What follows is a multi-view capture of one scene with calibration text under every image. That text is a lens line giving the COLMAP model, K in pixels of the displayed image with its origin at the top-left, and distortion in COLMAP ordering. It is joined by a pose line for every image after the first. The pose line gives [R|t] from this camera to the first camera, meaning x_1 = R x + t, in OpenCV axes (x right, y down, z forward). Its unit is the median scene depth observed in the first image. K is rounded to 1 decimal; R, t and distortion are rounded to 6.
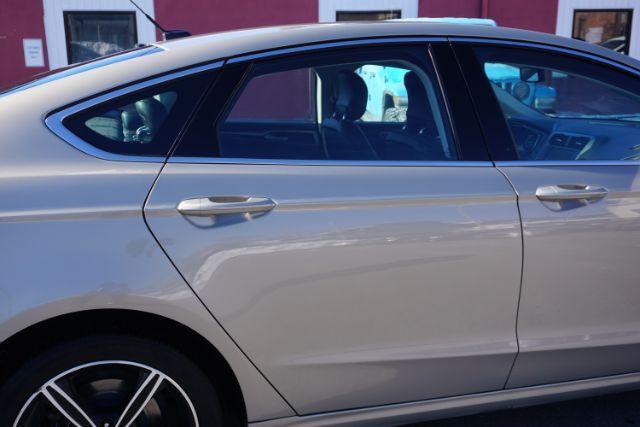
lens RADIAL K [[651.3, 0, 319.1], [0, 651.3, 212.3], [0, 0, 1]] dist [-0.006830, 0.000000]
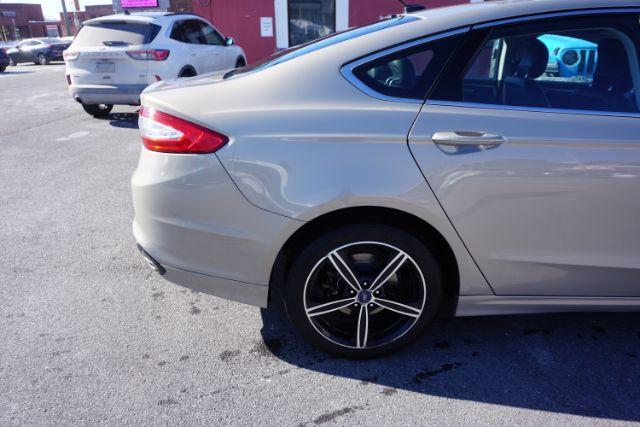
lens RADIAL K [[456.5, 0, 317.7], [0, 456.5, 210.1], [0, 0, 1]] dist [-0.049359, 0.020333]
pose [[0.963560, 0.095102, -0.250014, -0.175604], [-0.058657, 0.987037, 0.149389, 0.012789], [0.260980, -0.129280, 0.956648, 0.004921]]
